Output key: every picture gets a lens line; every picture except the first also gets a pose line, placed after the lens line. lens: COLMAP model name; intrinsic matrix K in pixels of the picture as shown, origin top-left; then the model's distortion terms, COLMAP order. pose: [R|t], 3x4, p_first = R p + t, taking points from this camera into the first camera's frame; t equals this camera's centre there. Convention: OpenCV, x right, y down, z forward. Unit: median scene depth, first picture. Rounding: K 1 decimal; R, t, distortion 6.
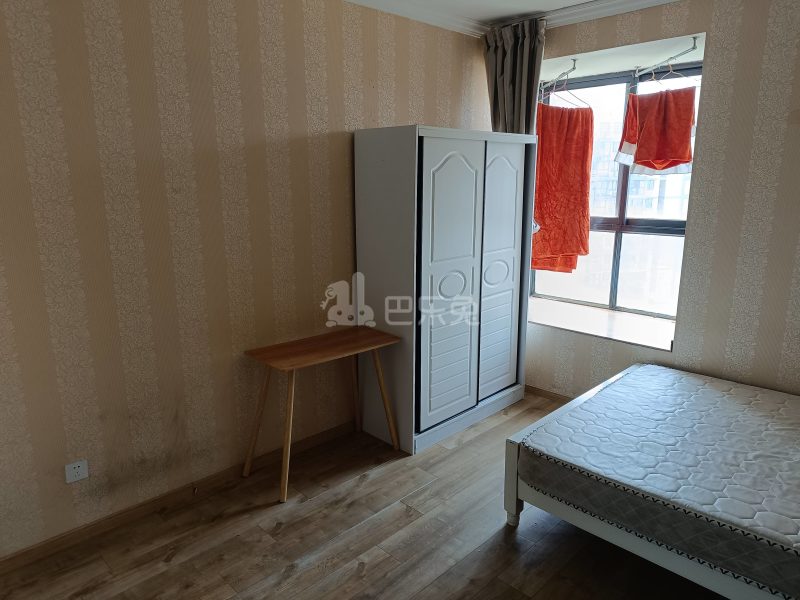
lens RADIAL K [[550.8, 0, 400.0], [0, 550.8, 300.0], [0, 0, 1]] dist [0.056321, -0.056305]
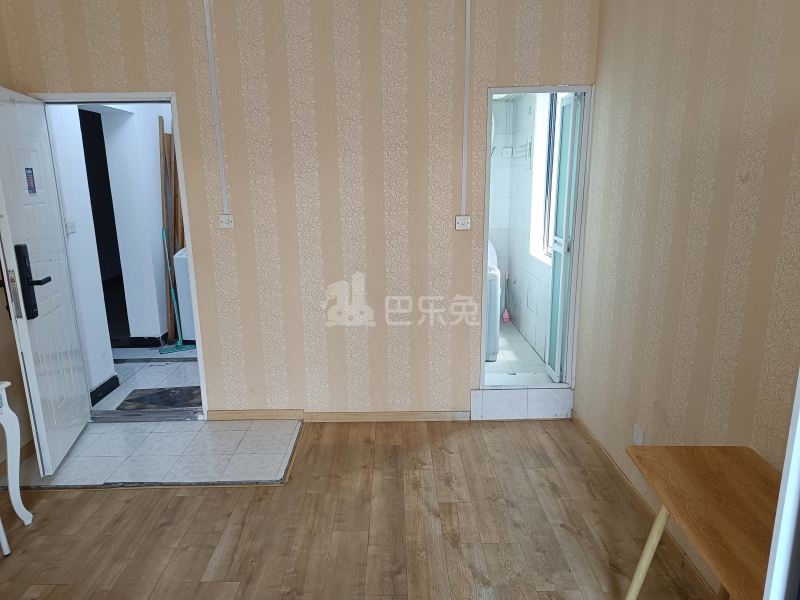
lens RADIAL K [[548.2, 0, 400.5], [0, 548.2, 304.1], [0, 0, 1]] dist [0.002664, -0.002206]
pose [[-0.696106, 0.174458, -0.696420, 0.305050], [-0.142422, 0.917192, 0.372121, -0.179621], [0.703671, 0.358221, -0.613617, 0.847405]]
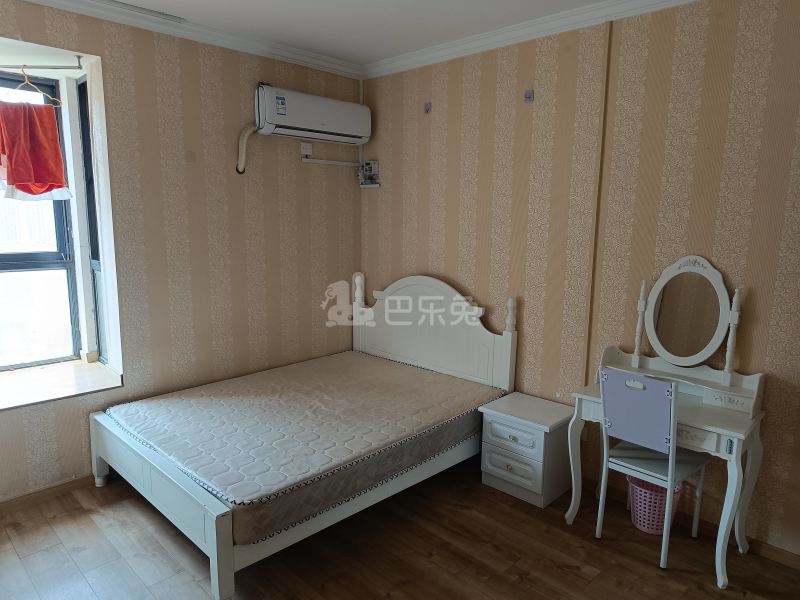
lens RADIAL K [[551.4, 0, 396.5], [0, 551.4, 304.0], [0, 0, 1]] dist [0.043638, -0.000279]
pose [[-0.003347, -0.160707, 0.986996, -0.411452], [0.204880, 0.965954, 0.157976, -0.093345], [-0.978781, 0.202745, 0.029692, 0.461206]]
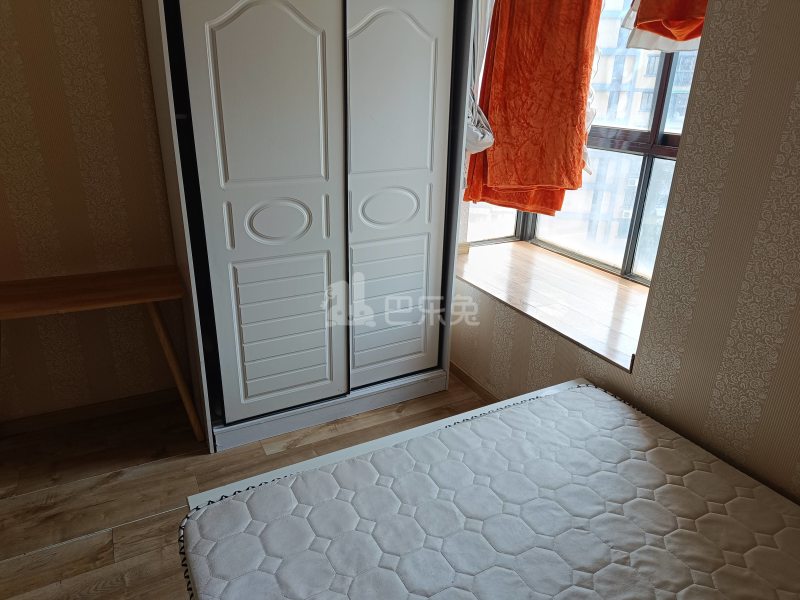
lens RADIAL K [[550.8, 0, 400.0], [0, 550.8, 300.0], [0, 0, 1]] dist [0.056321, -0.056305]
pose [[0.953791, 0.136227, -0.267815, 0.382634], [-0.091751, 0.980792, 0.172132, -0.055504], [0.286120, -0.139606, 0.947969, 0.375739]]
